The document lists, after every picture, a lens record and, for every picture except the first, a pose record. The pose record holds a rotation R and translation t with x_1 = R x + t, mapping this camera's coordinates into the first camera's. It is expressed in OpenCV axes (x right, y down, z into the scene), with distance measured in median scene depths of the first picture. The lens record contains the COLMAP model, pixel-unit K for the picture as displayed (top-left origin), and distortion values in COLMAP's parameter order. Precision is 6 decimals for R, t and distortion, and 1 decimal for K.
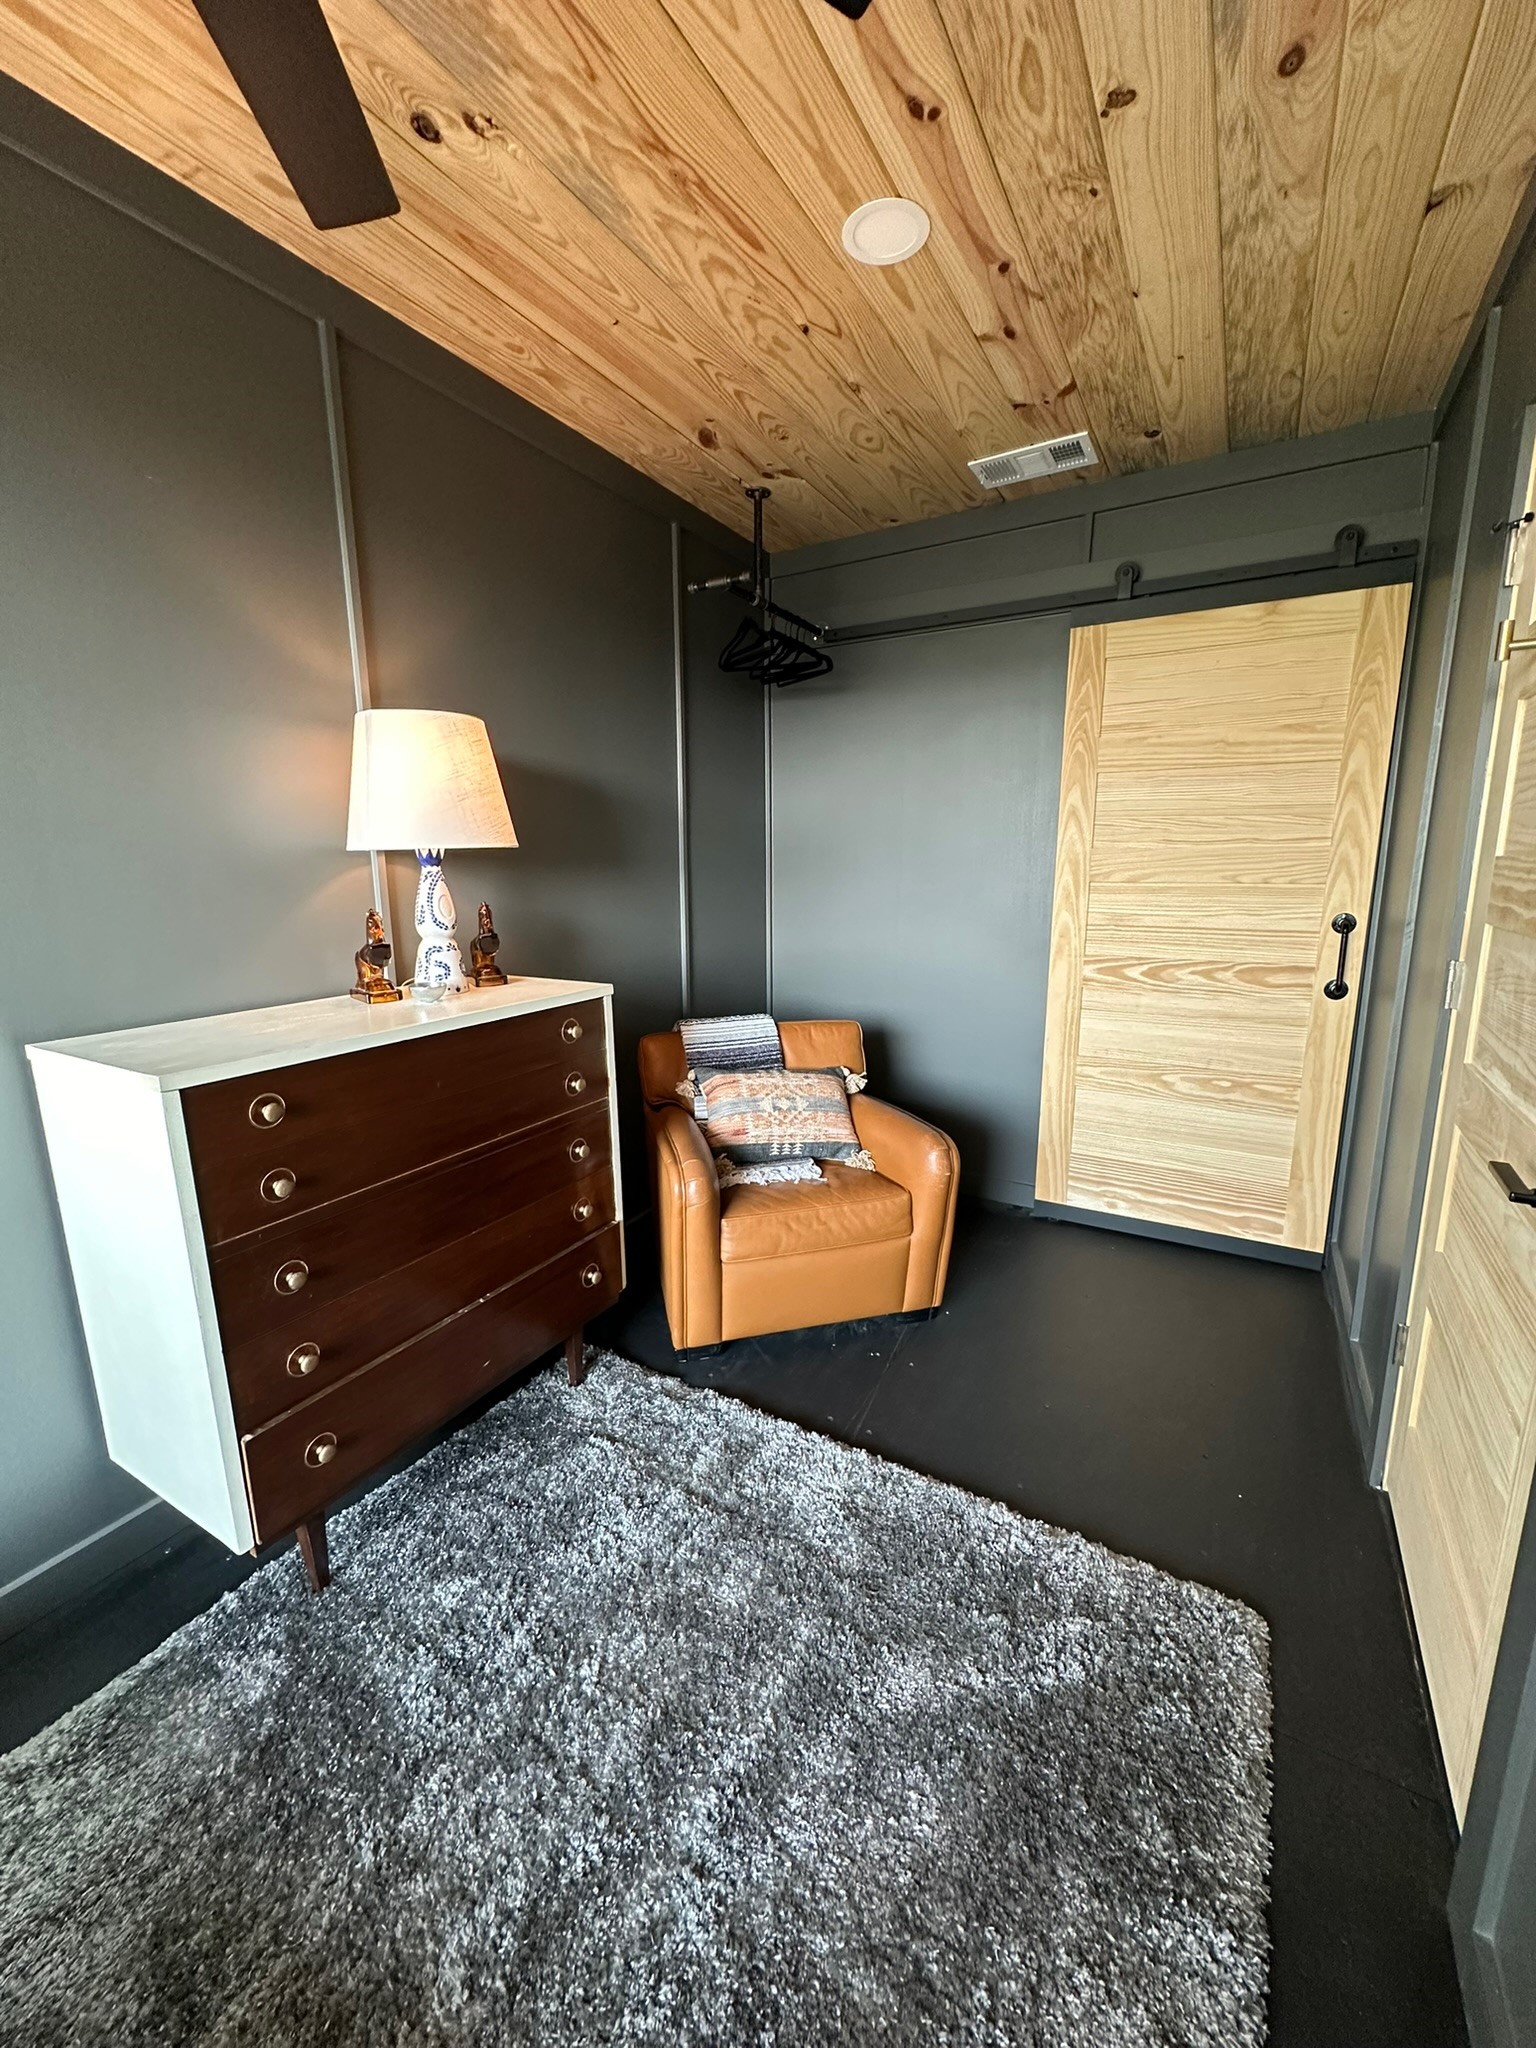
lens RADIAL K [[811.8, 0, 768.0], [0, 811.8, 1024.0], [0, 0, 1]] dist [-0.000285, 0.000266]
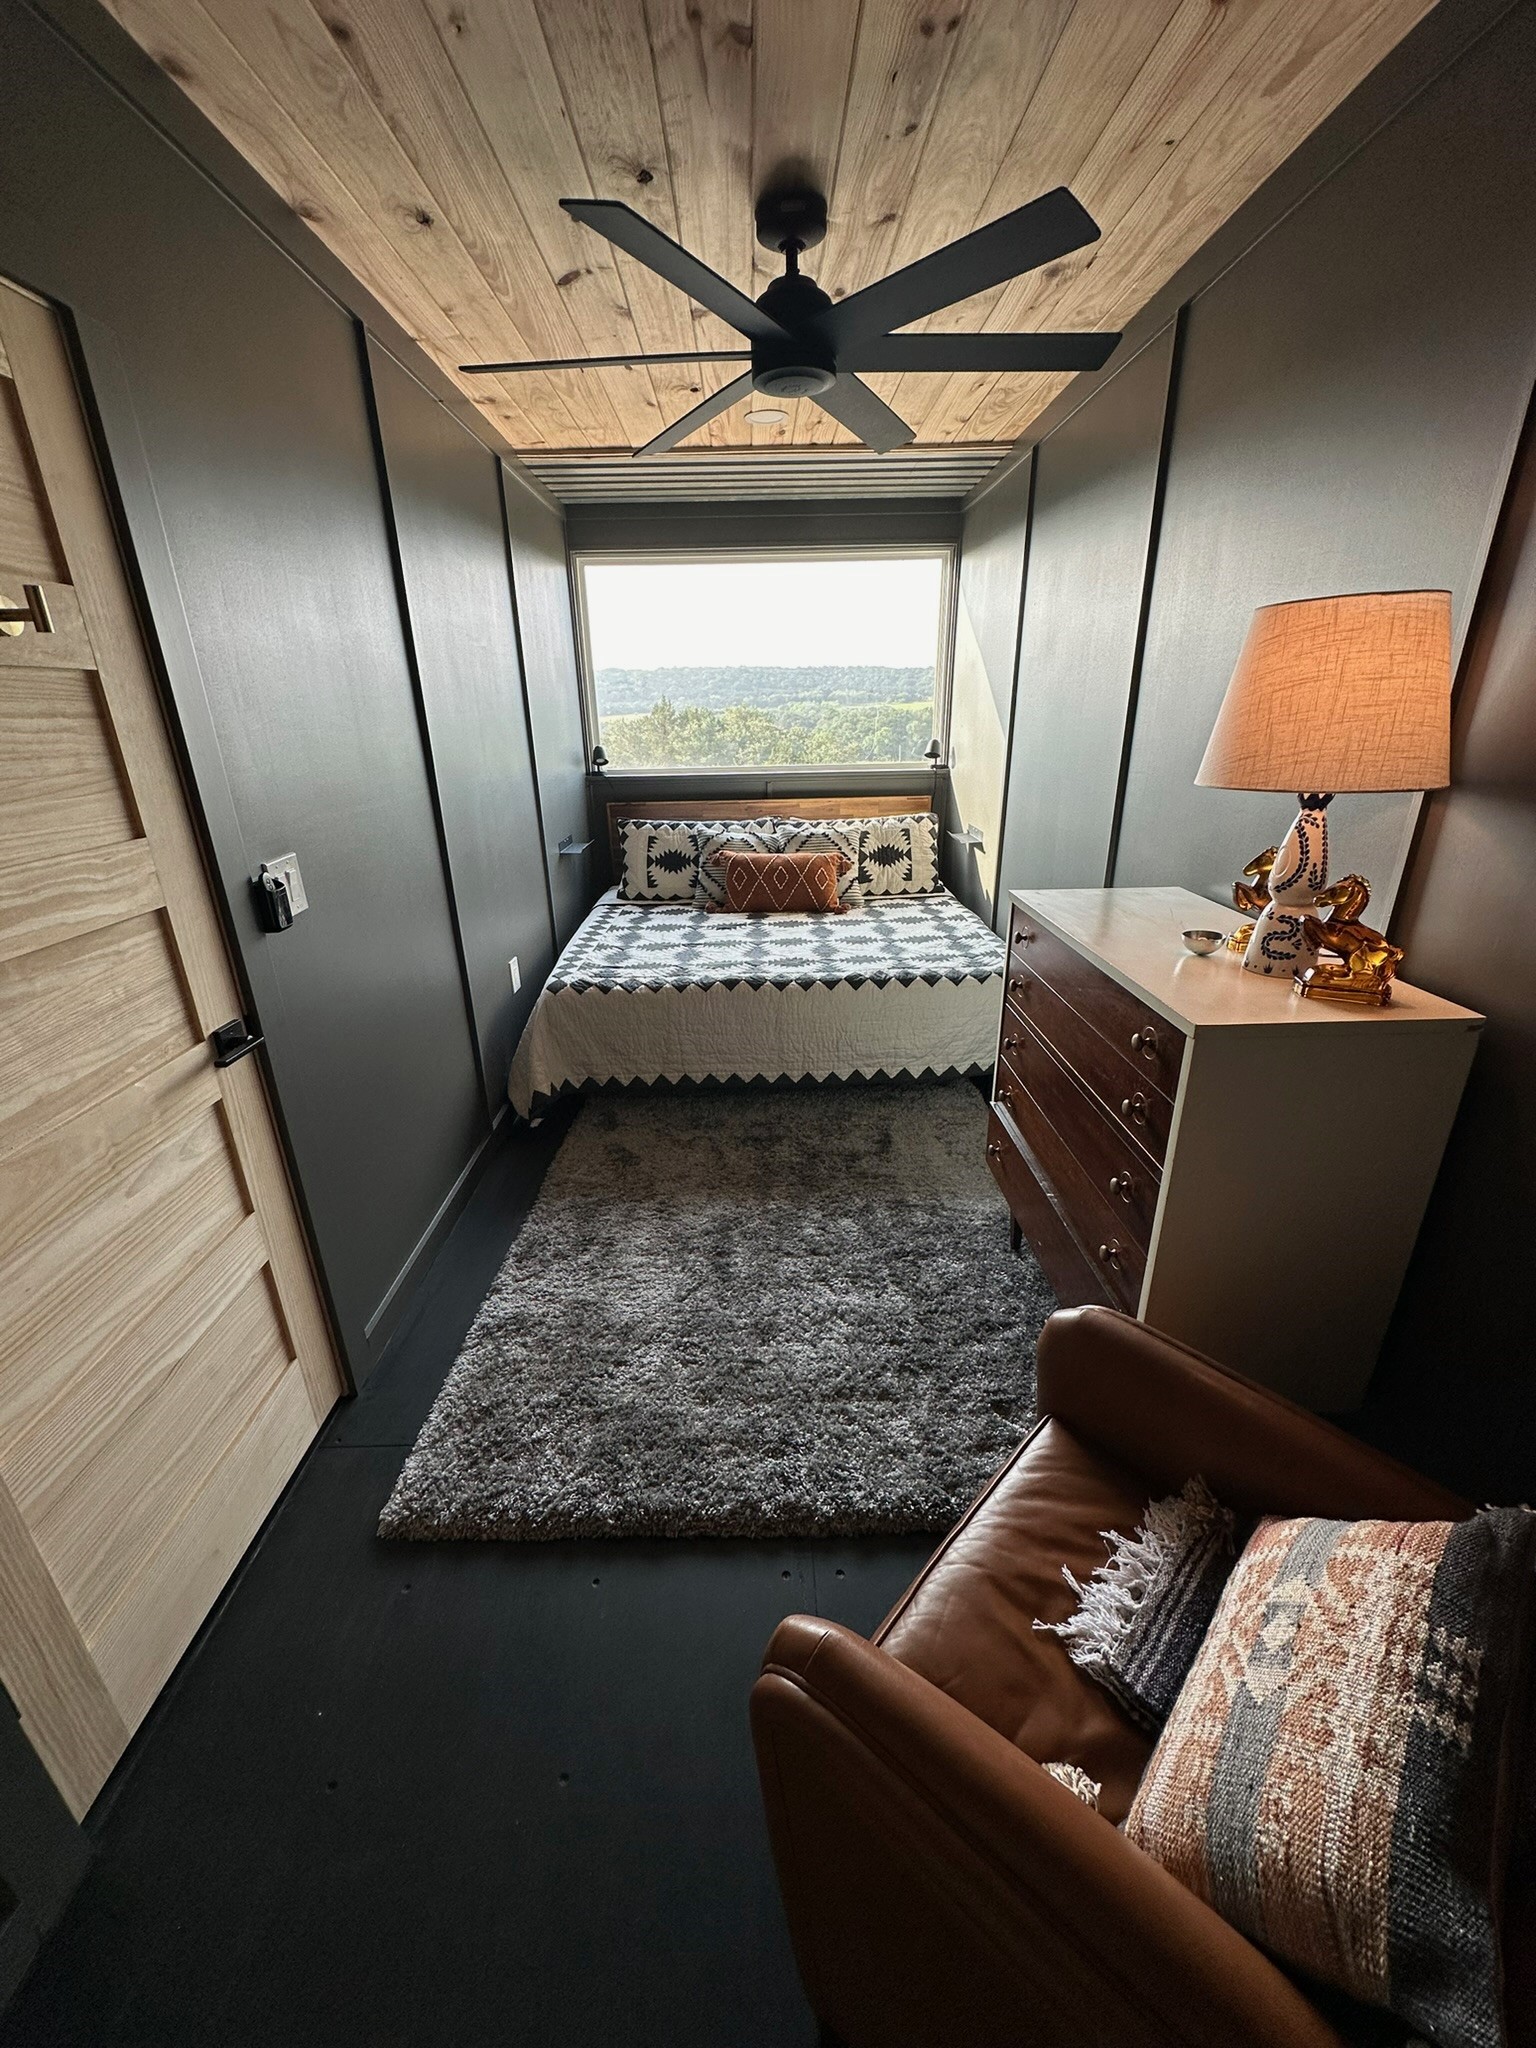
lens RADIAL K [[811.8, 0, 768.0], [0, 811.8, 1024.0], [0, 0, 1]] dist [-0.000285, 0.000266]
pose [[-0.854886, 0.212792, -0.473170, 0.451404], [-0.077042, 0.849840, 0.521380, -0.406647], [0.513064, 0.482174, -0.710122, 1.470523]]
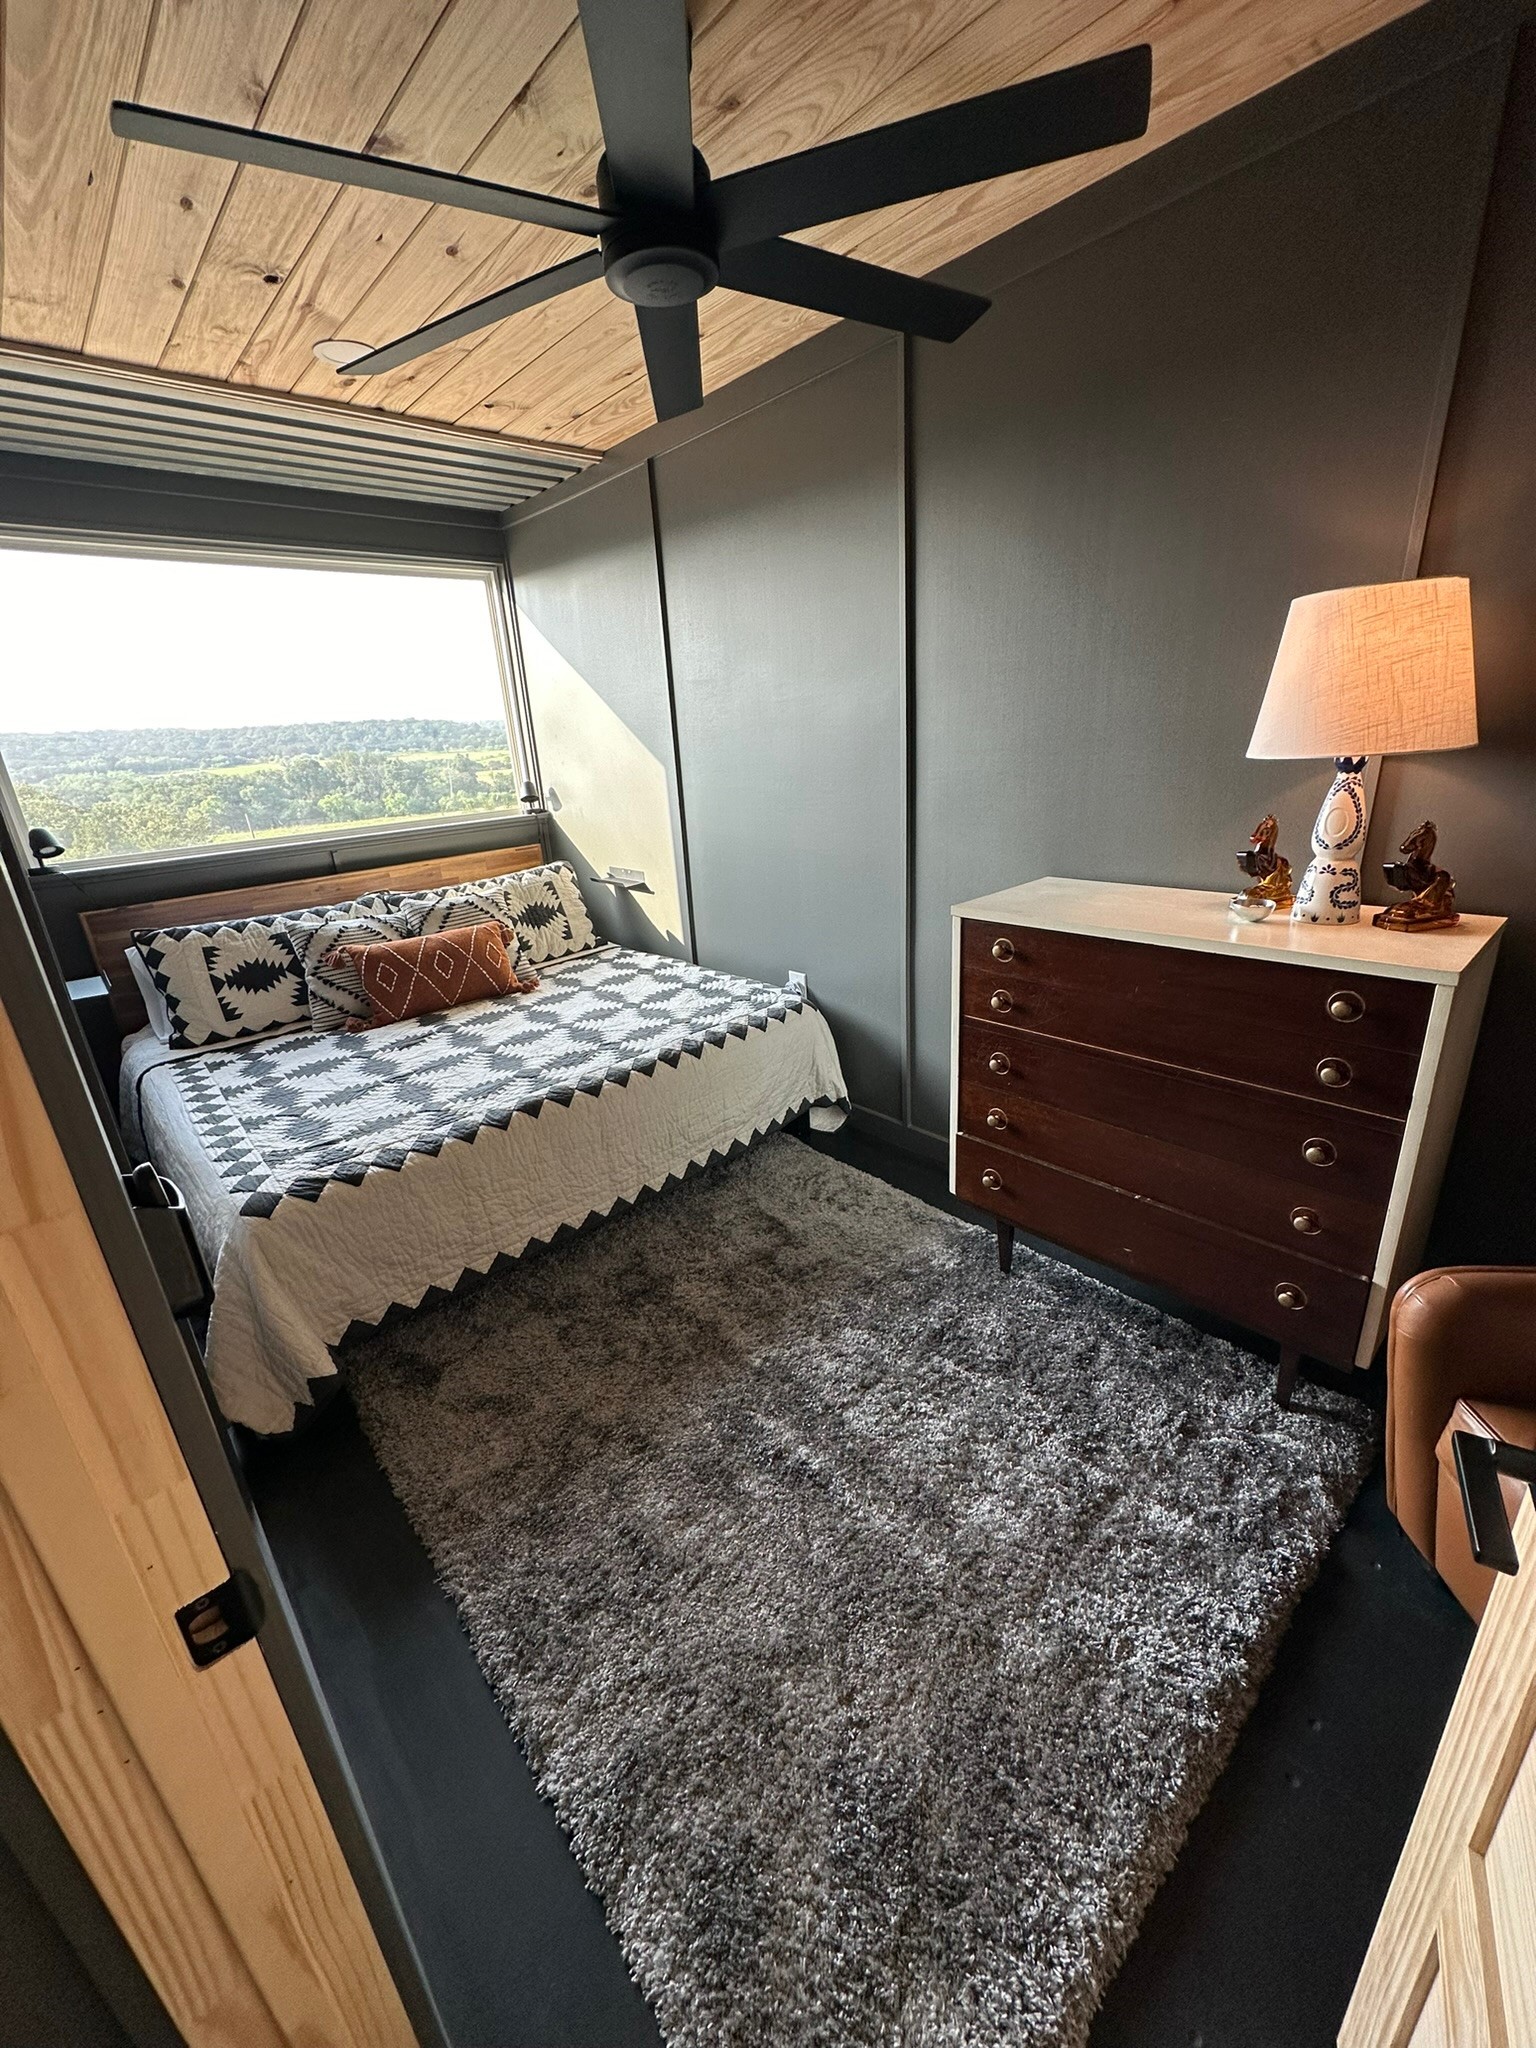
lens RADIAL K [[811.8, 0, 768.0], [0, 811.8, 1024.0], [0, 0, 1]] dist [-0.000285, 0.000266]
pose [[-0.297388, 0.350726, -0.888005, 0.663512], [-0.125346, 0.907692, 0.400479, -0.235695], [0.946493, 0.230406, -0.225974, 0.722139]]
